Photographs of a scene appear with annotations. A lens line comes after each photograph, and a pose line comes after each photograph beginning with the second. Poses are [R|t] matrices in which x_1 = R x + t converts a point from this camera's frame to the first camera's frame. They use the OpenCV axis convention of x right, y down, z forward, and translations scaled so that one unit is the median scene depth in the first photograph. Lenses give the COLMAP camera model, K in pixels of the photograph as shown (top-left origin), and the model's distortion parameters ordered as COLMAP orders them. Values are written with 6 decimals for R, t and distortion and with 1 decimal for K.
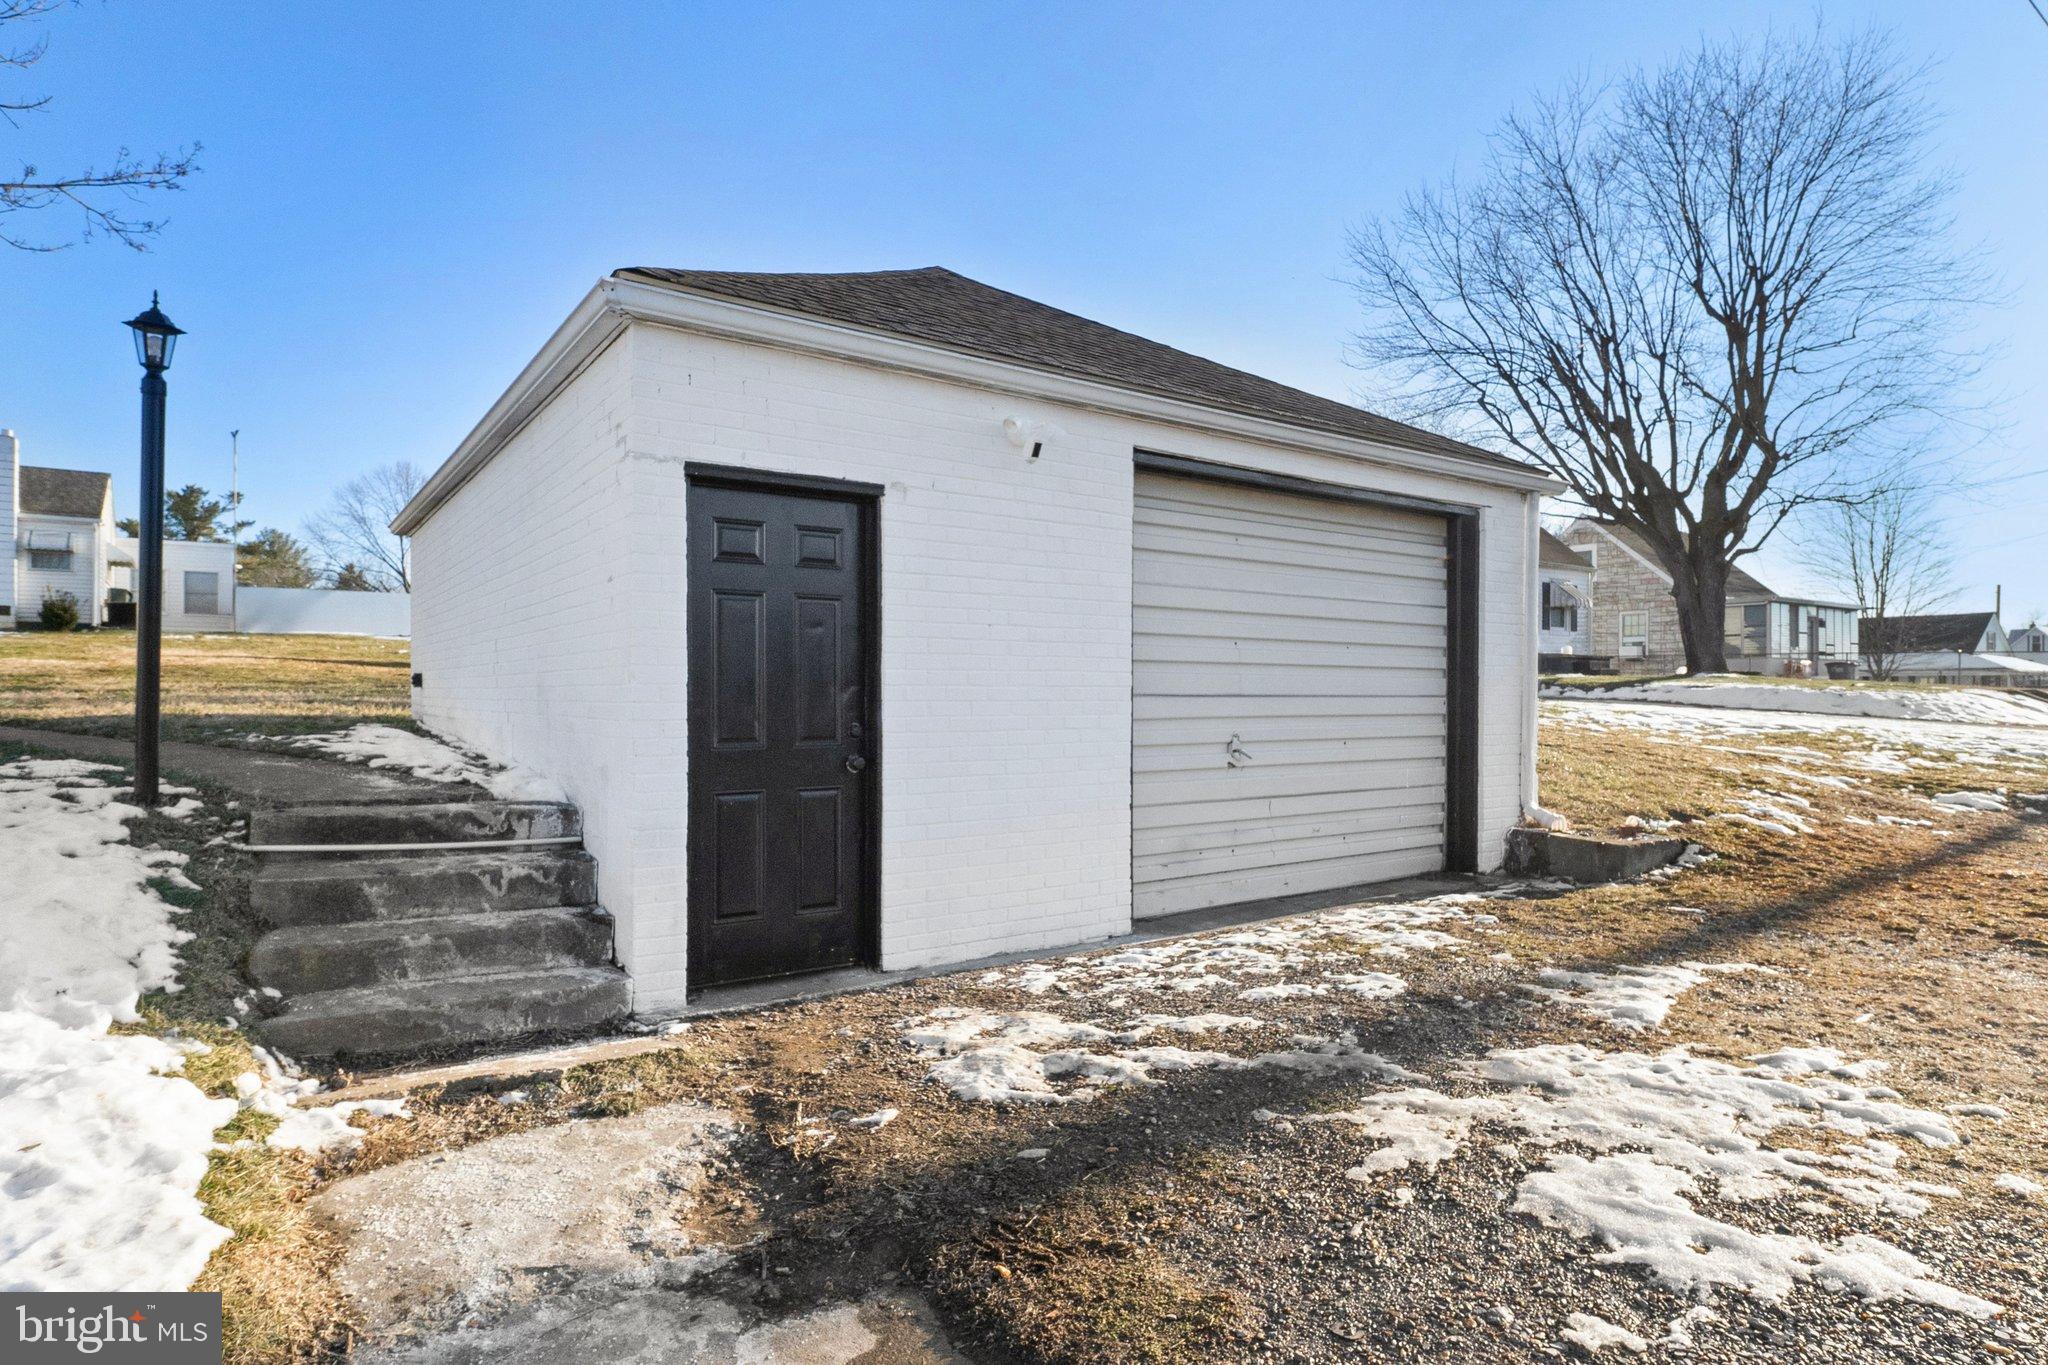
lens RADIAL K [[1133.9, 0, 1024.9], [0, 1133.9, 684.4], [0, 0, 1]] dist [0.000038, -0.000153]
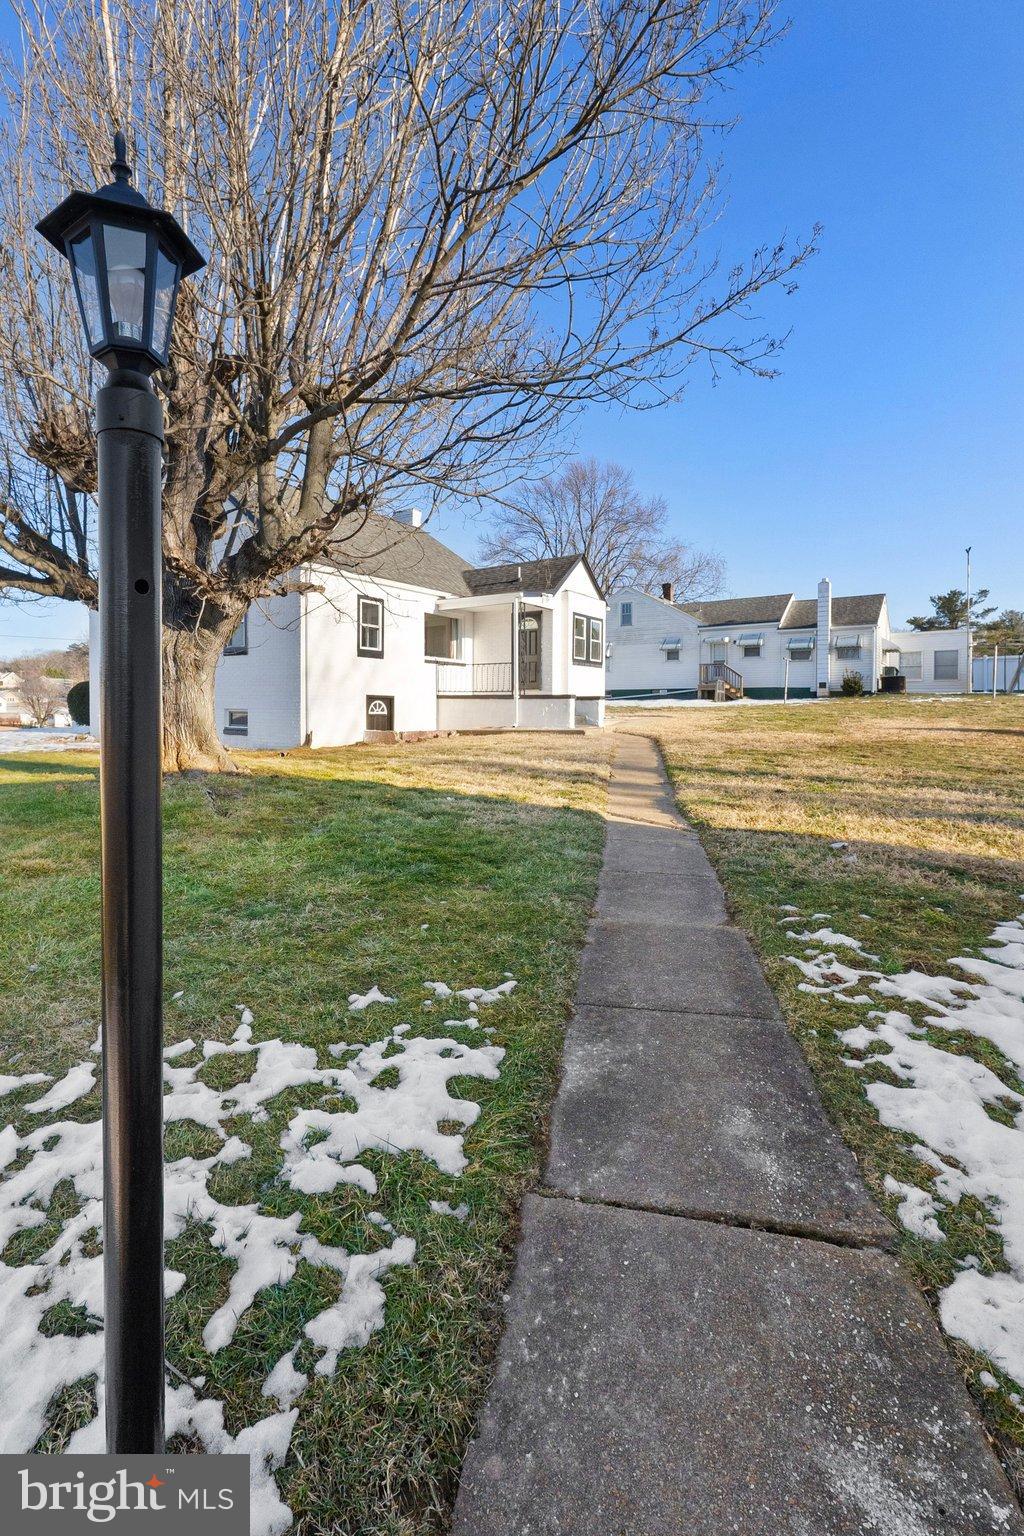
lens RADIAL K [[638.7, 0, 470.5], [0, 638.7, 711.9], [0, 0, 1]] dist [0.001052, 0.000084]
pose [[0.269817, 0.014599, -0.962801, -0.114369], [-0.001504, 0.999890, 0.014740, -0.036712], [0.962910, -0.002529, 0.269810, 0.220310]]
